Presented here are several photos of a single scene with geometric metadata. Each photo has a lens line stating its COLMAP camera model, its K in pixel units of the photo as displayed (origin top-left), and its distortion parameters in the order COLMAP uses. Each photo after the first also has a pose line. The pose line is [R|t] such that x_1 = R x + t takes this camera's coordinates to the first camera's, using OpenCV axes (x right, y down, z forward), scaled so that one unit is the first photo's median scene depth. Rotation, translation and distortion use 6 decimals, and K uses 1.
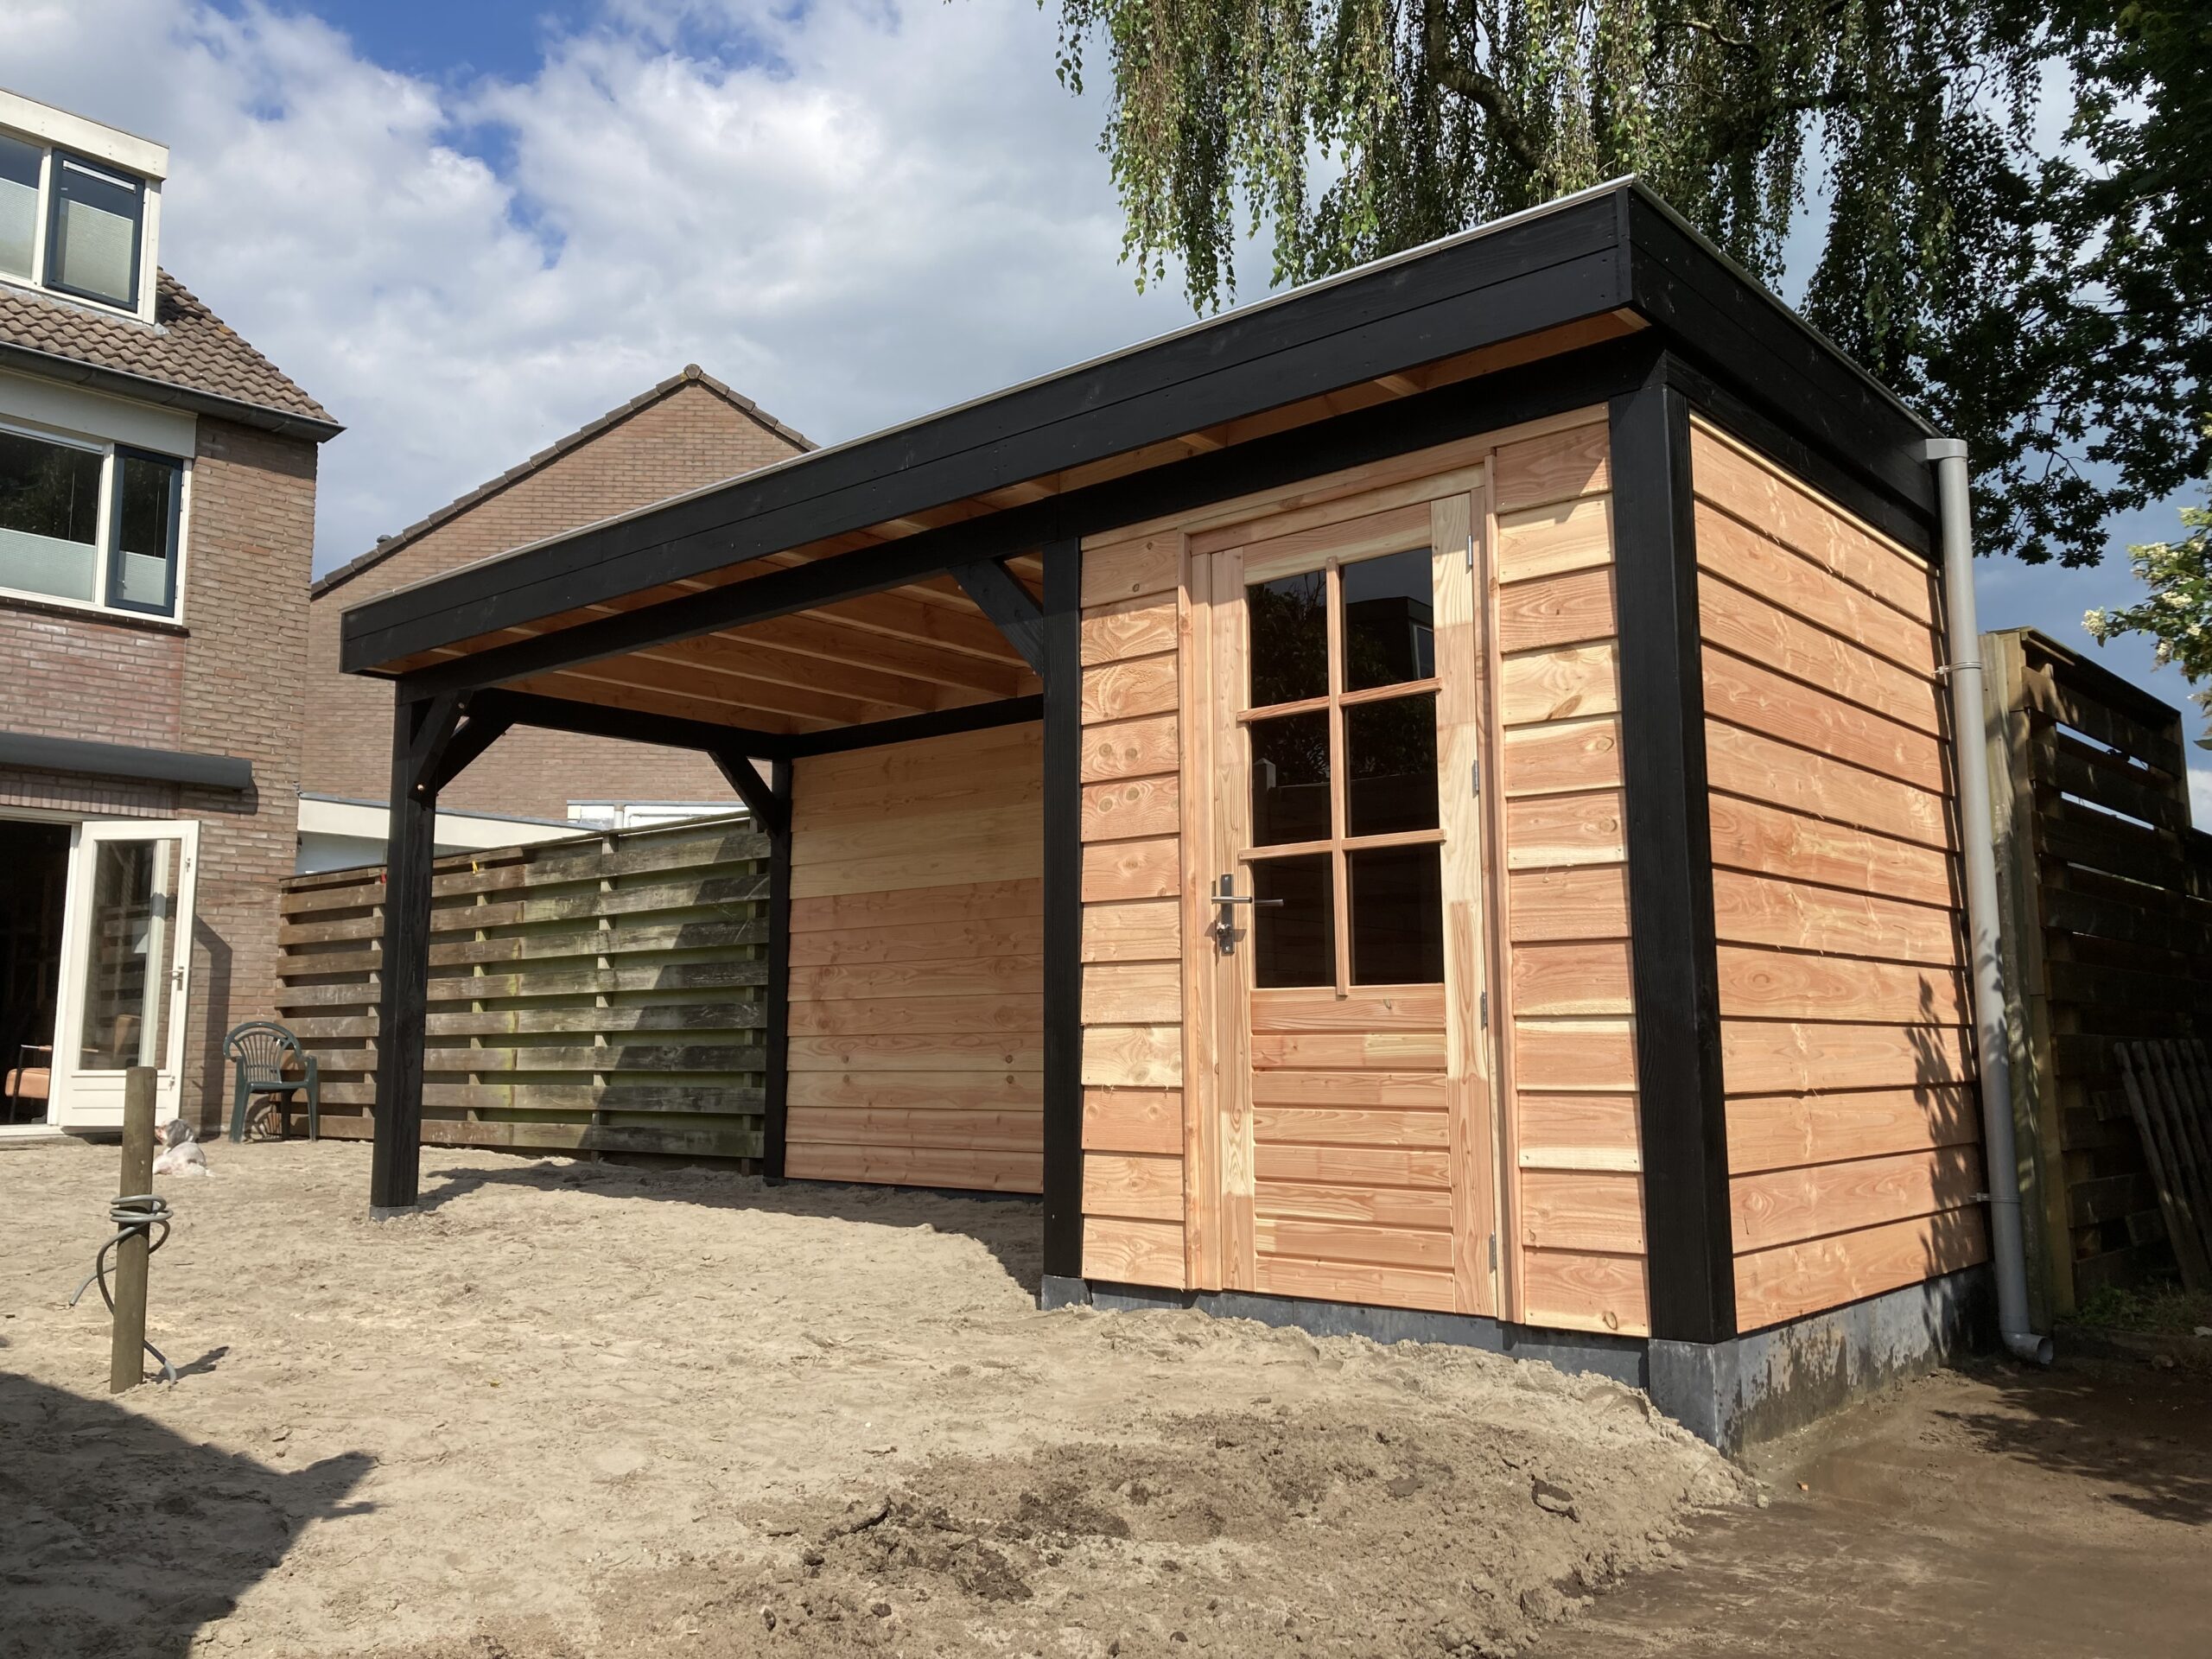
lens RADIAL K [[1775.2, 0, 1102.1], [0, 1775.2, 825.4], [0, 0, 1]] dist [0.038408, -0.004651]
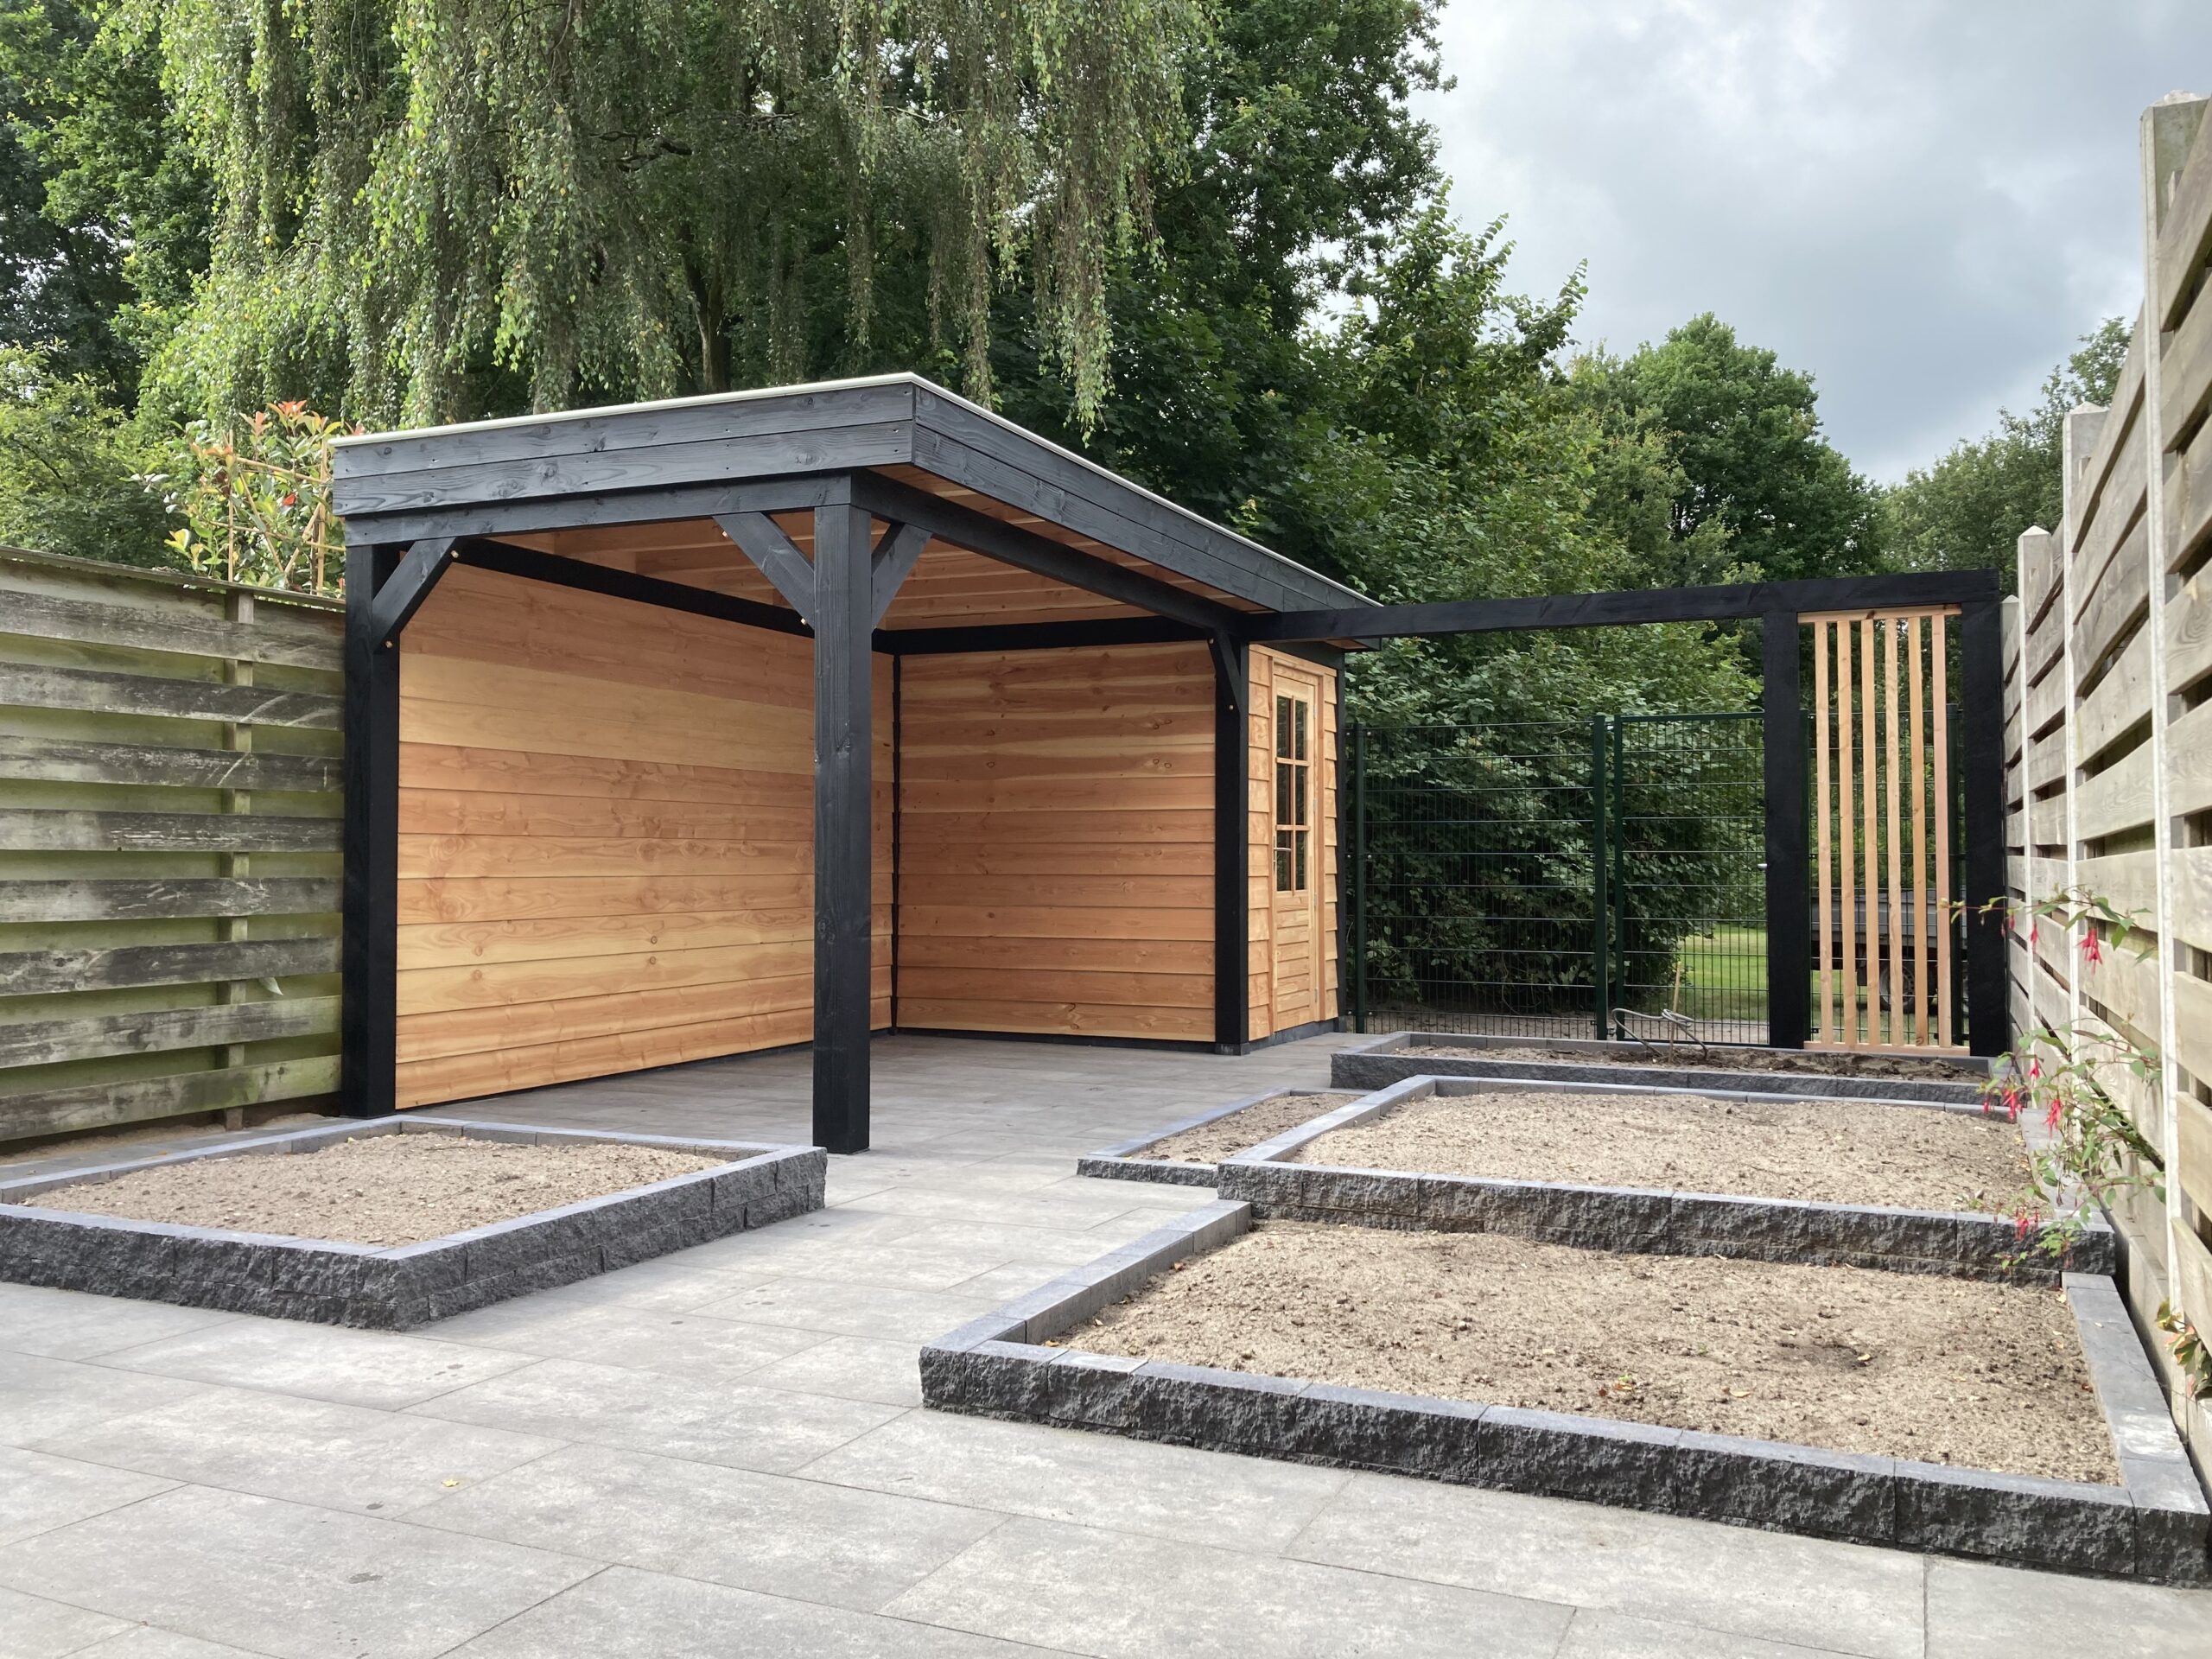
lens RADIAL K [[1775.2, 0, 1114.5], [0, 1775.2, 842.7], [0, 0, 1]] dist [0.038408, -0.004651]
pose [[-0.279569, 0.011546, 0.960056, -0.991132], [-0.125358, 0.990929, -0.048422, 0.082763], [-0.951907, -0.133888, -0.275586, 0.927006]]
